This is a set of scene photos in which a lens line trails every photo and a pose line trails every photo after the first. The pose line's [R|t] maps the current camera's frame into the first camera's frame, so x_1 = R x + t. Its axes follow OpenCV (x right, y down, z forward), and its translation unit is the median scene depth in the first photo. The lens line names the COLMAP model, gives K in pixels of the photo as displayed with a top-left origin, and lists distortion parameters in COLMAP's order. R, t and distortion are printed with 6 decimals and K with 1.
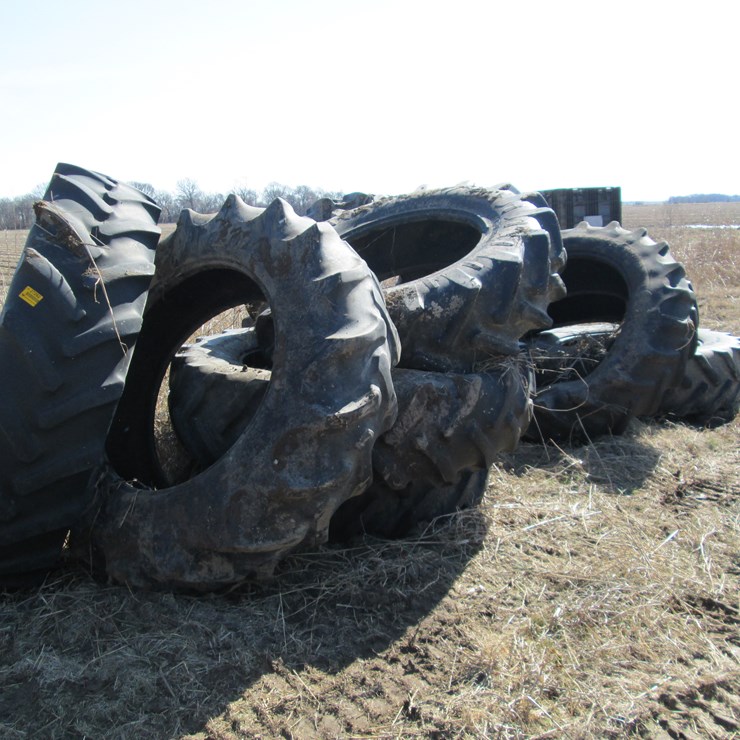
lens RADIAL K [[833.4, 0, 370.0], [0, 833.4, 370.0], [0, 0, 1]] dist [-0.050375, 0.038808]
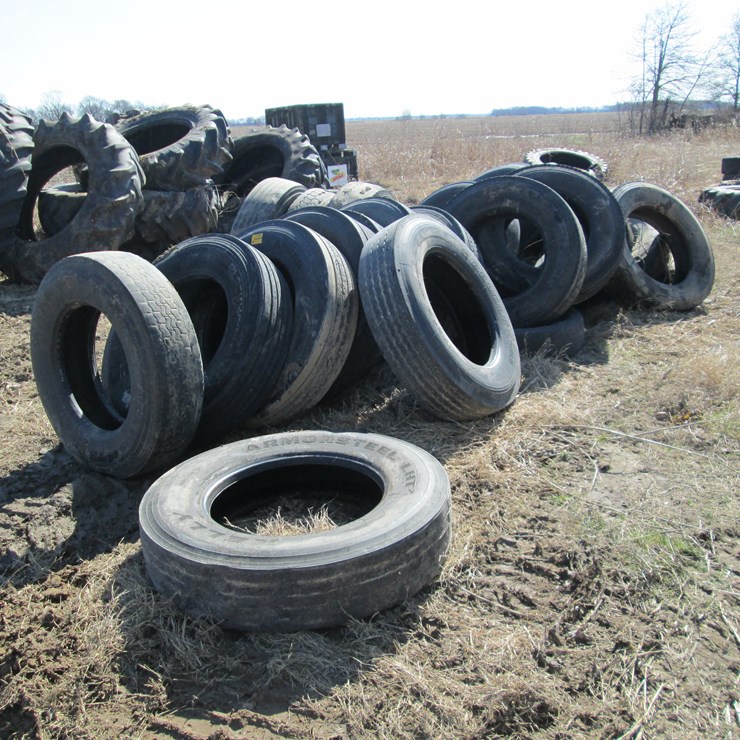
lens RADIAL K [[833.4, 0, 370.0], [0, 833.4, 370.0], [0, 0, 1]] dist [-0.050375, 0.038808]
pose [[0.980156, -0.061413, 0.188473, 0.179615], [0.042744, 0.993910, 0.101568, 0.292520], [-0.193563, -0.091497, 0.976812, -1.408619]]
